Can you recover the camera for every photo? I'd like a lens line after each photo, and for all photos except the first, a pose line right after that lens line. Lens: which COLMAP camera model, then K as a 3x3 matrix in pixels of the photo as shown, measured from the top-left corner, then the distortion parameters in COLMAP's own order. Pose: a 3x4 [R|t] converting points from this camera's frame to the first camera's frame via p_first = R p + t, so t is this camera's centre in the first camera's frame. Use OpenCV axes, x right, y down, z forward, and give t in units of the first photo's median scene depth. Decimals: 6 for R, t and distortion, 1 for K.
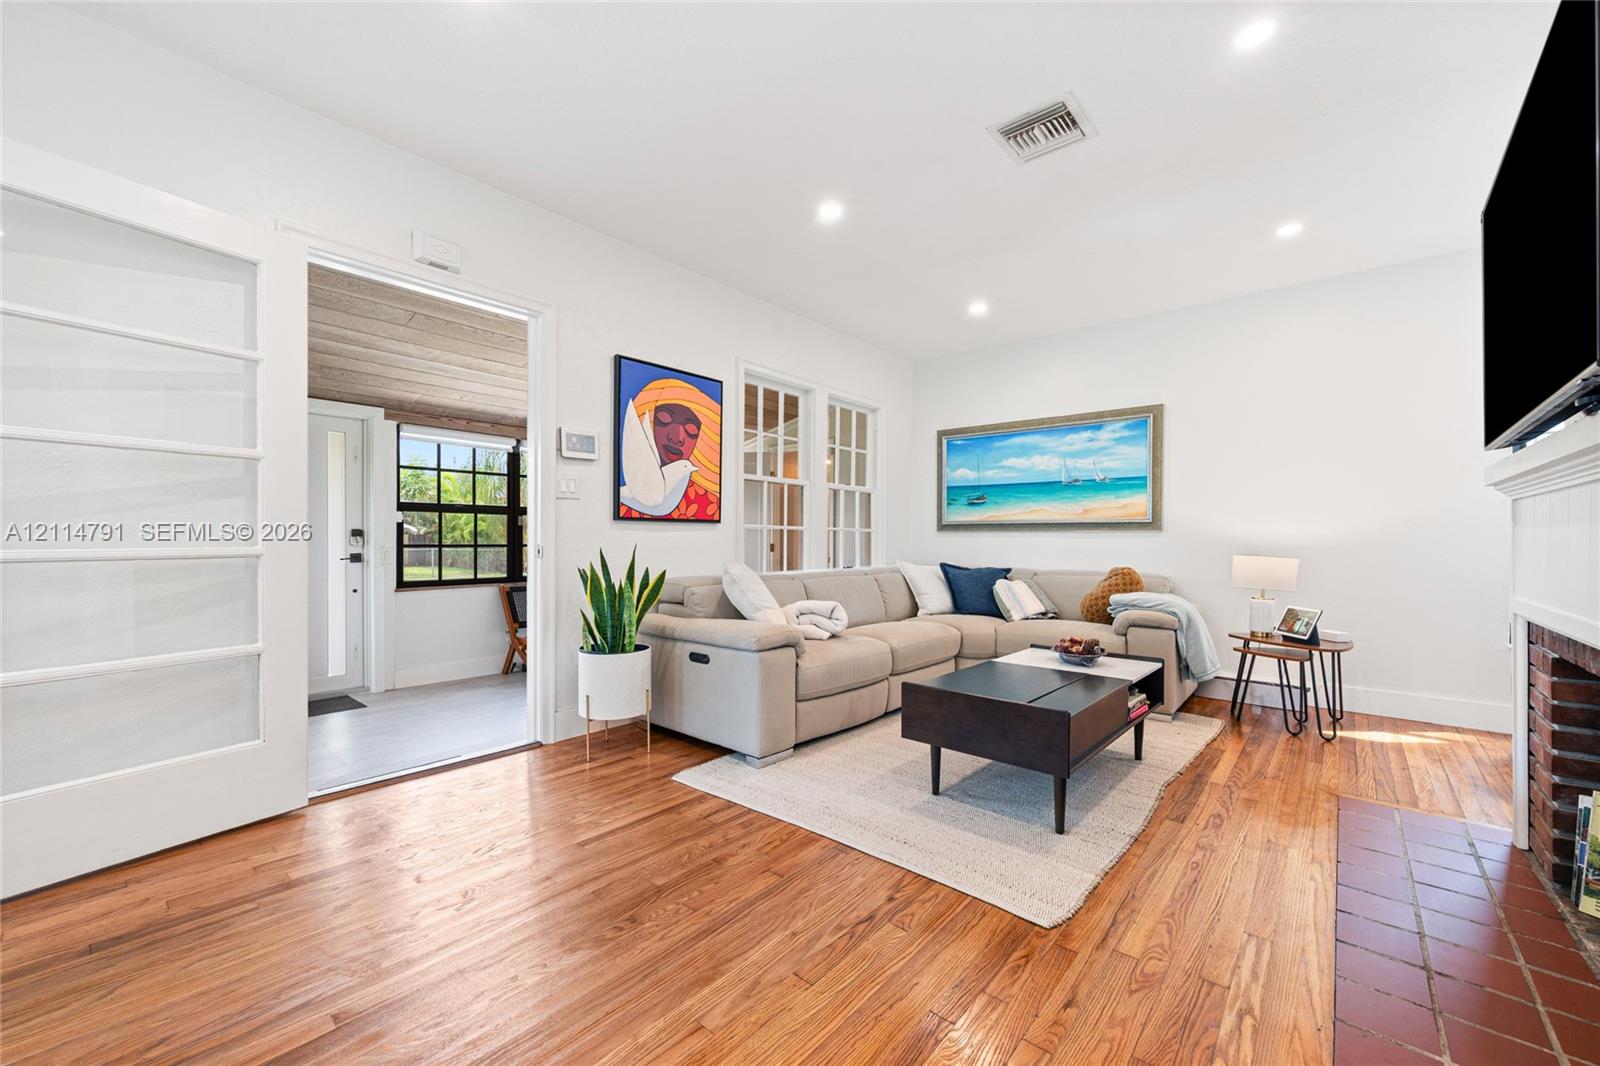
lens RADIAL K [[634.4, 0, 803.2], [0, 634.4, 540.2], [0, 0, 1]] dist [-0.000063, -0.000029]
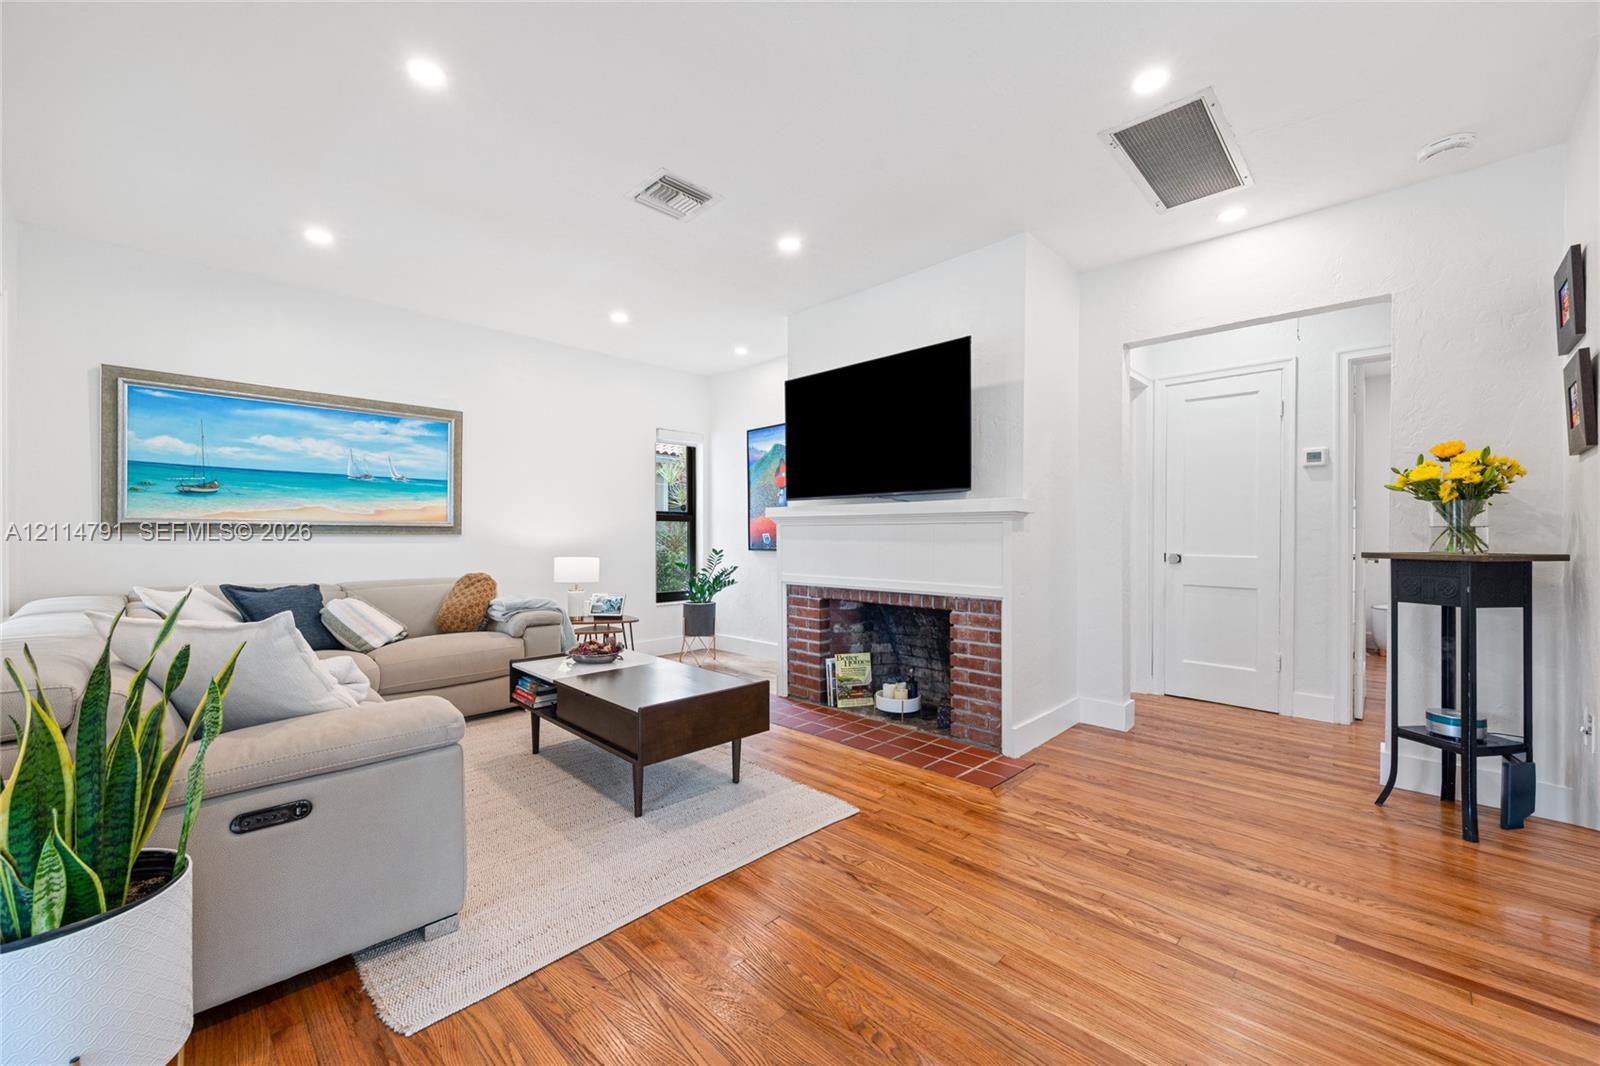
lens RADIAL K [[633.6, 0, 796.5], [0, 633.6, 532.6], [0, 0, 1]] dist [-0.000201, -0.000017]
pose [[0.066949, -0.000538, 0.997756, -0.406501], [-0.000843, 0.999999, 0.000596, -0.019553], [-0.997756, -0.000881, 0.066949, 0.377333]]
